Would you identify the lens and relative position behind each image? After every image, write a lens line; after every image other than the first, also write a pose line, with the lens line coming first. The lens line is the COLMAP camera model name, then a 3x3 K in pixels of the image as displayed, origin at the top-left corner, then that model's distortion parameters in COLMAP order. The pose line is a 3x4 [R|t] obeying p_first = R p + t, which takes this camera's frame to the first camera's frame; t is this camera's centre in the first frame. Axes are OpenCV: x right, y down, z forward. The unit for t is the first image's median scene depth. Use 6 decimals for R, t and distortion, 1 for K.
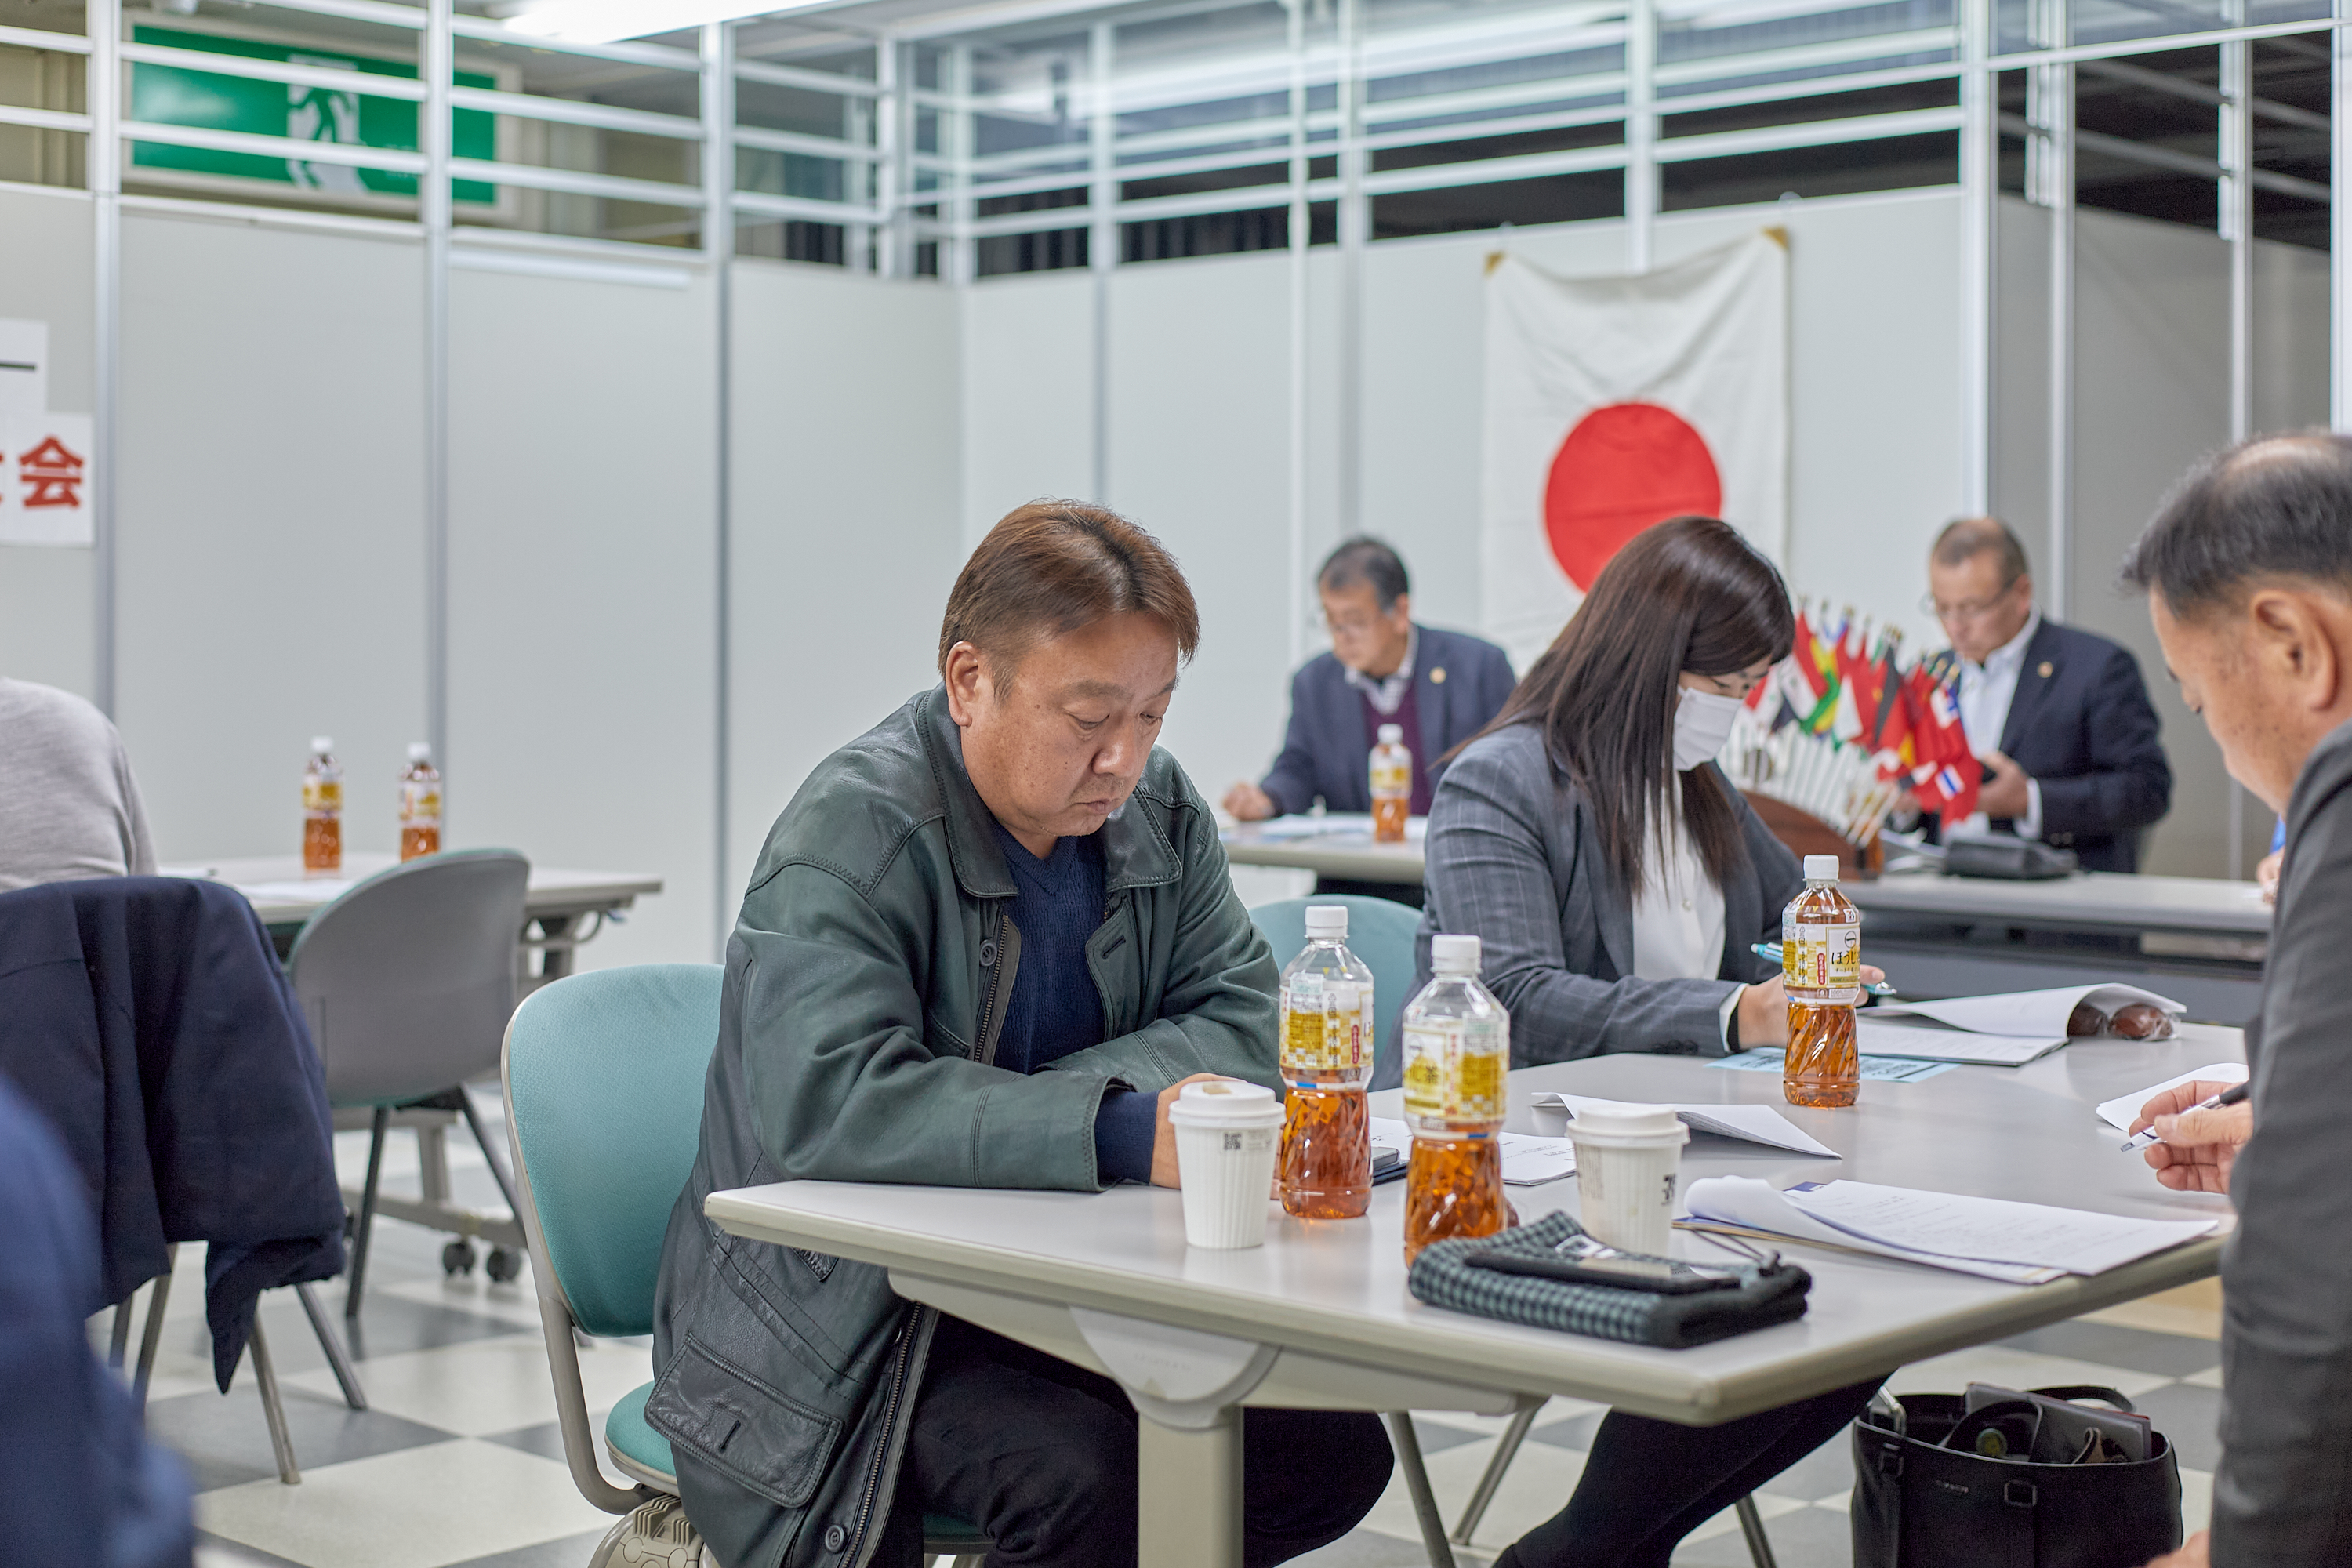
lens RADIAL K [[3319.8, 0, 1219.7], [0, 3319.8, 770.3], [0, 0, 1]] dist [-0.001381, 0.000000]
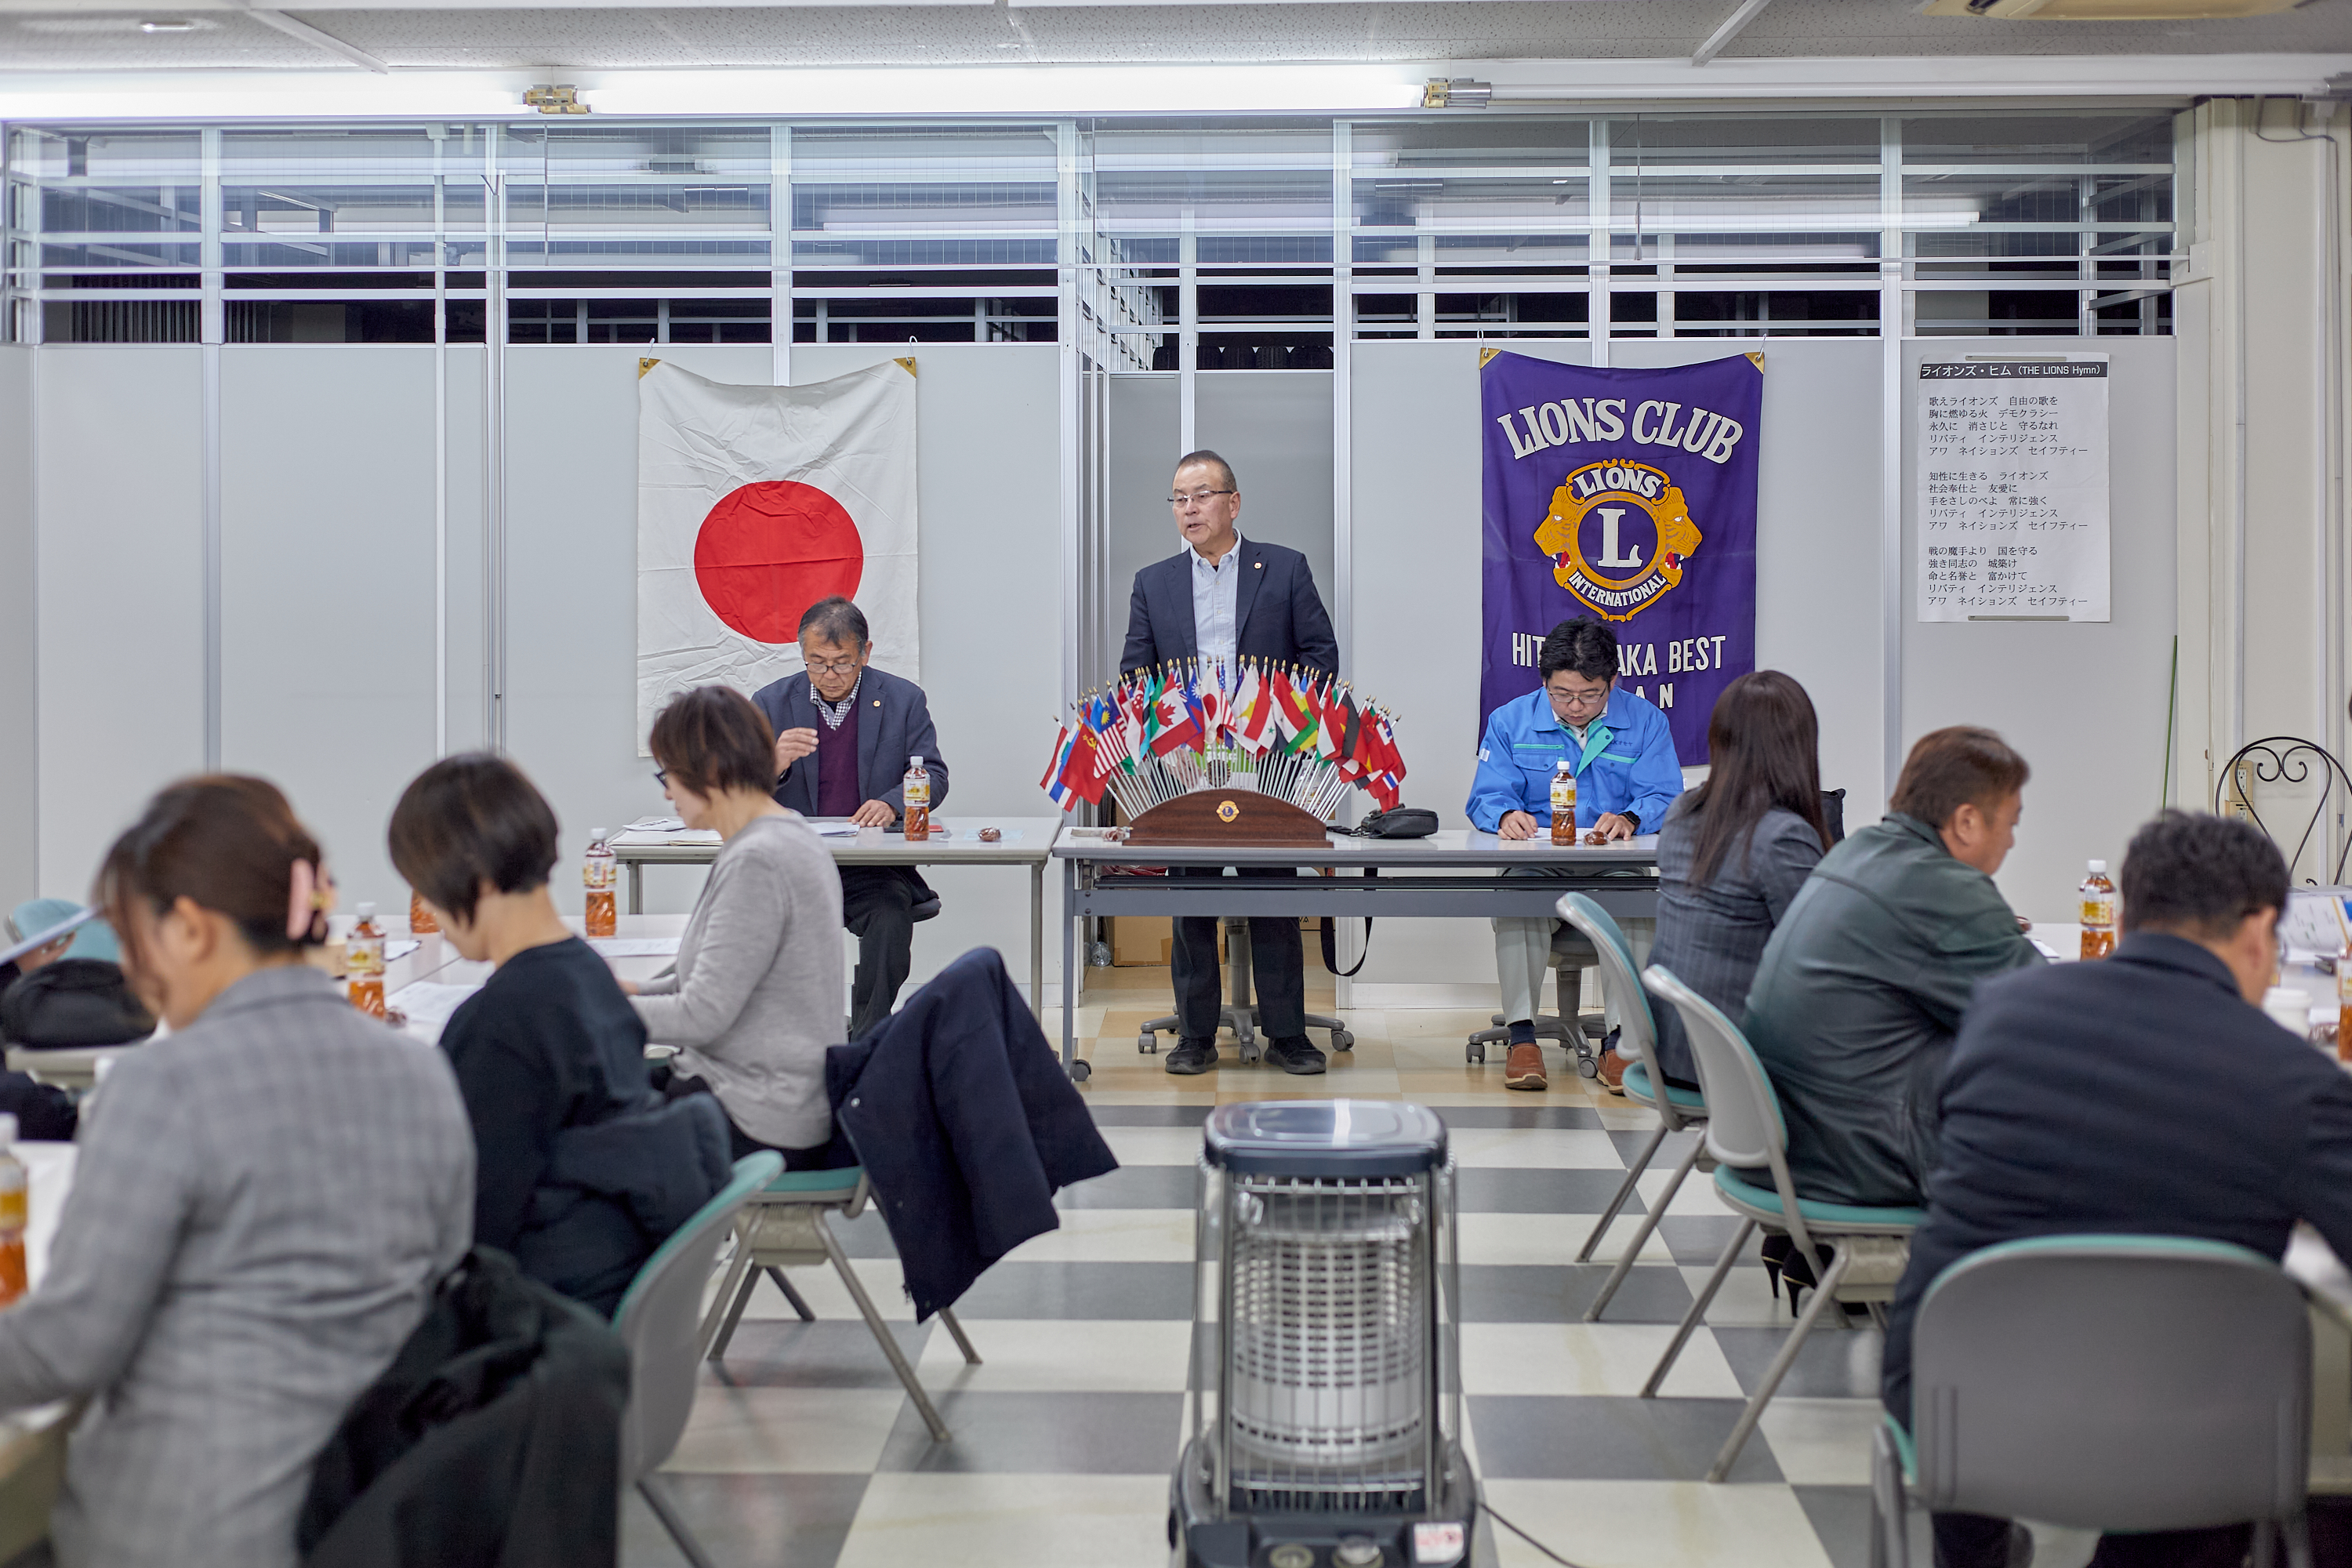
lens RADIAL K [[3319.8, 0, 1159.5], [0, 3319.8, 552.0], [0, 0, 1]] dist [-0.001381, 0.000000]
pose [[0.750985, -0.017409, 0.660089, -0.624162], [0.033839, 0.999354, -0.012141, -0.061890], [-0.659451, 0.031455, 0.751089, -0.081430]]
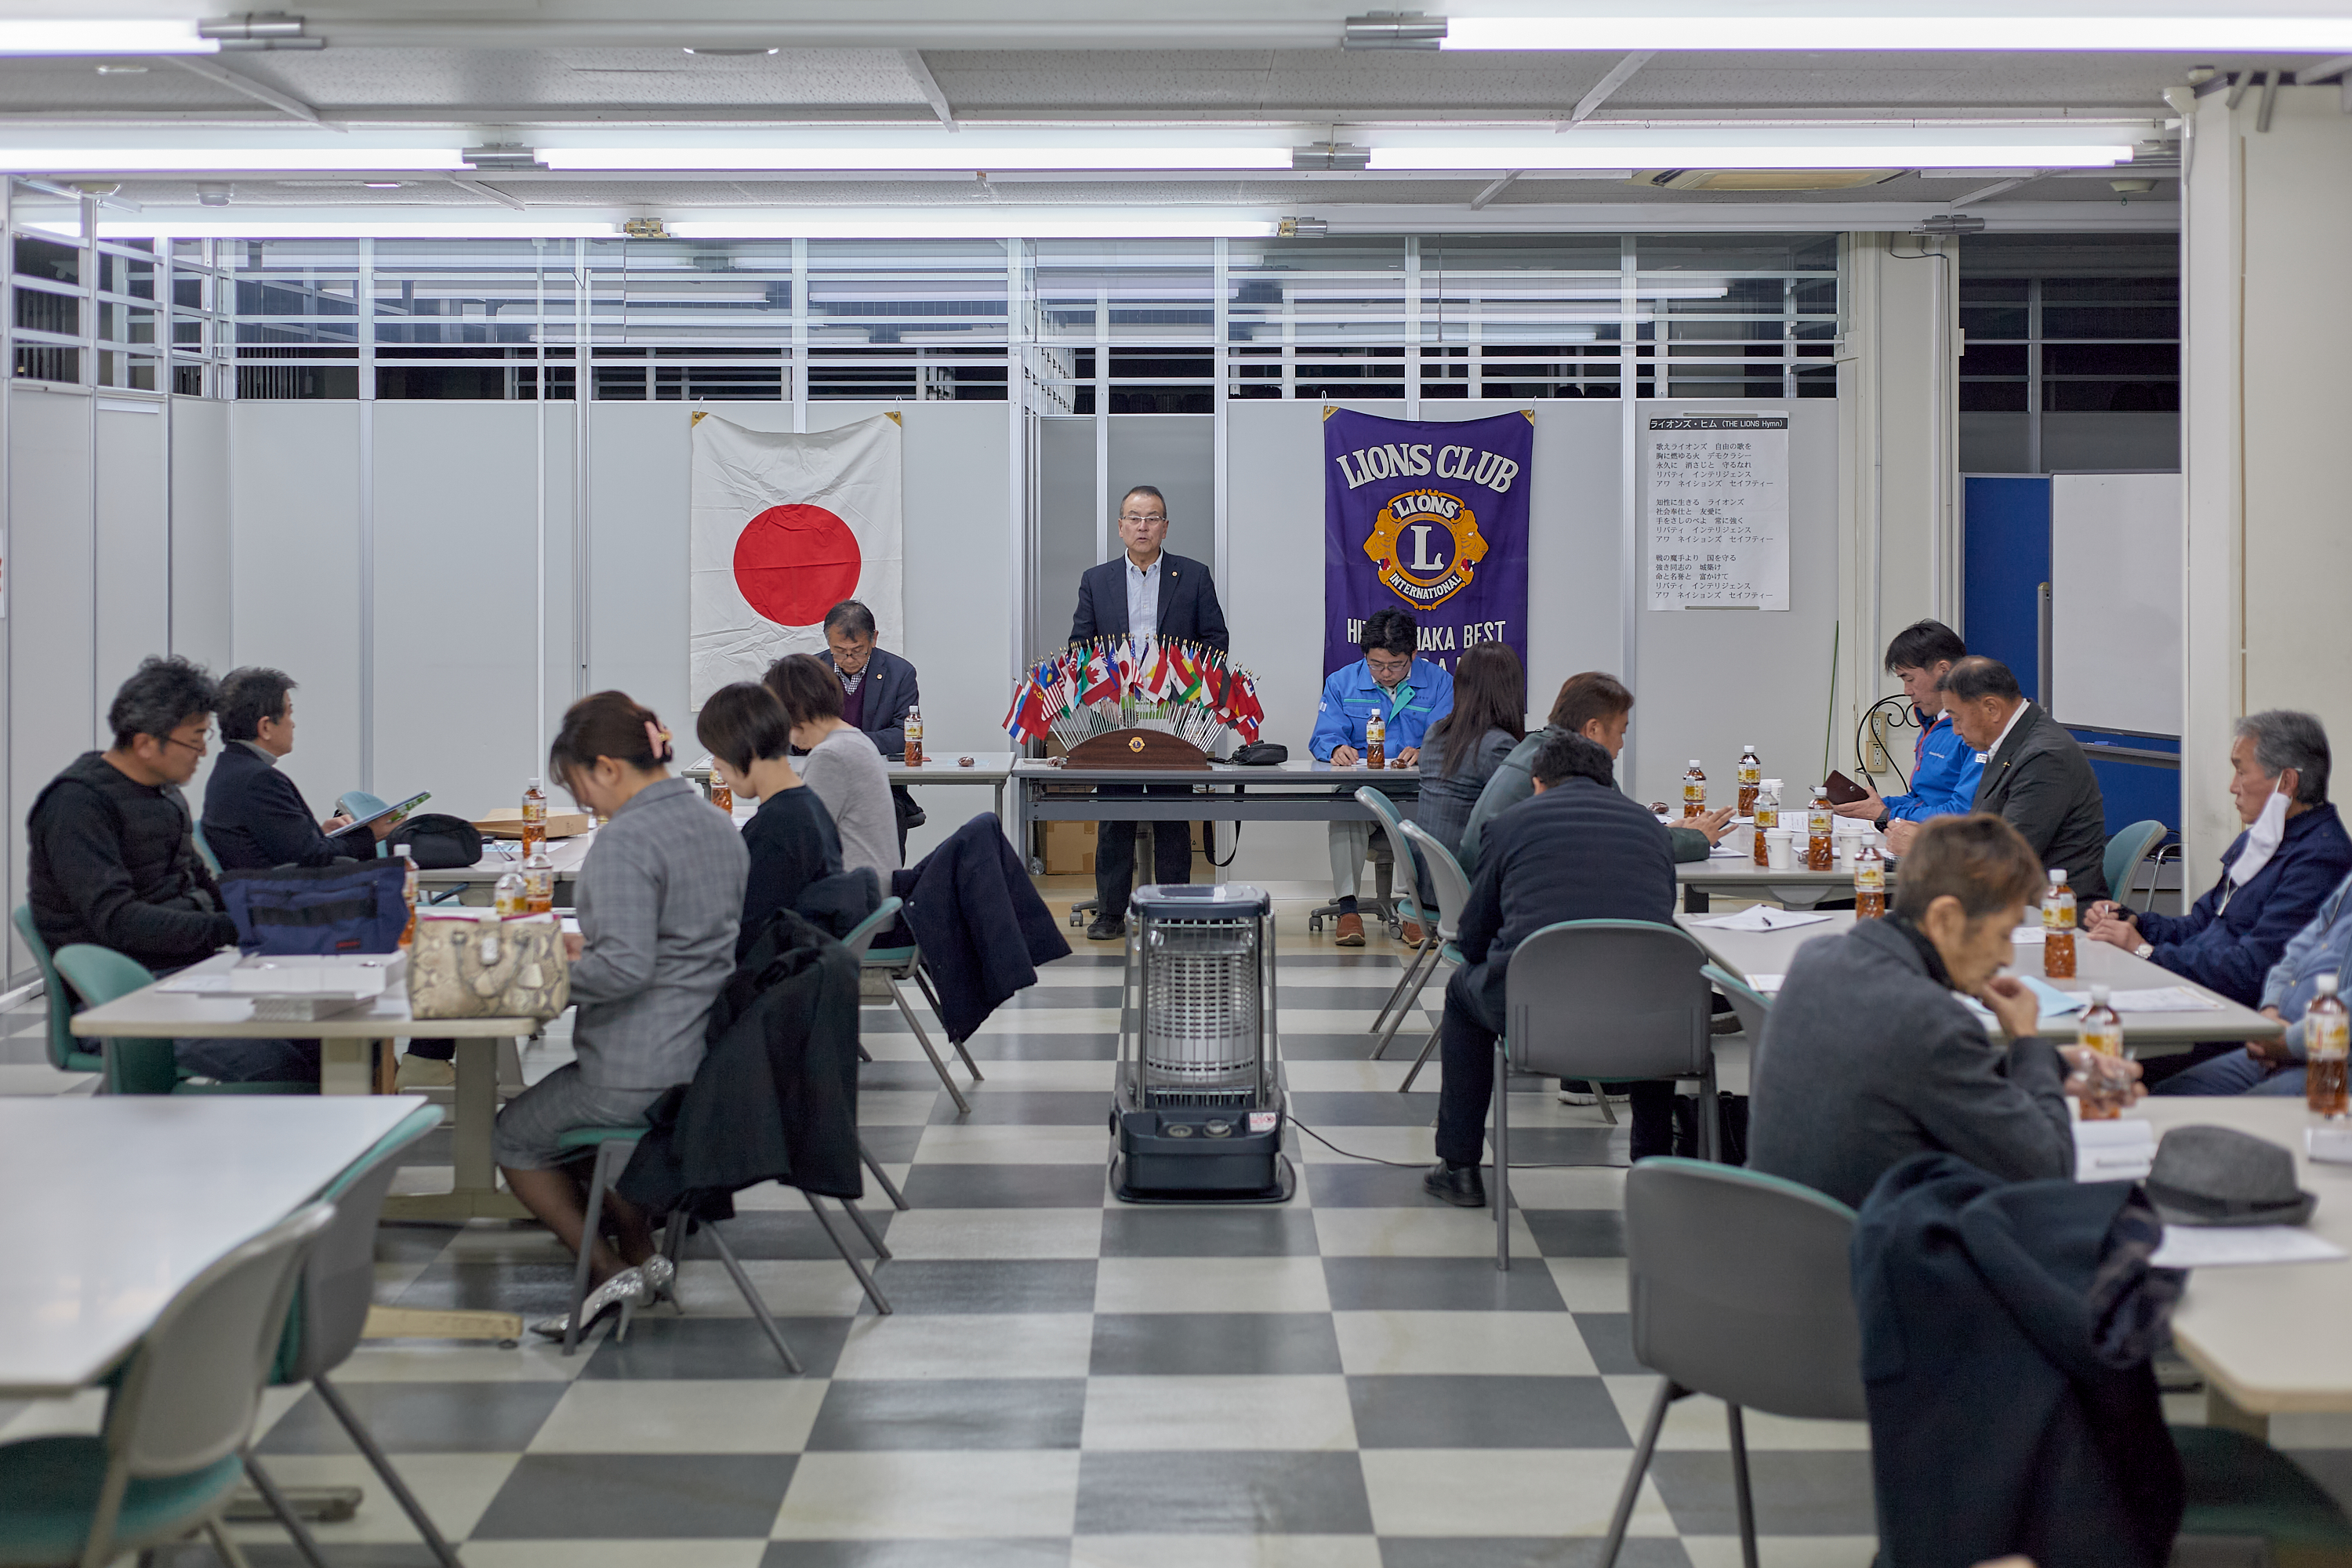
lens RADIAL K [[3295.0, 0, 1170.4], [0, 3295.0, 599.3], [0, 0, 1]] dist [0.003541, 0.000000]
pose [[0.727225, -0.027475, 0.685849, -0.915054], [0.033260, 0.999435, 0.004770, -0.062826], [-0.685593, 0.019342, 0.727728, -0.388986]]
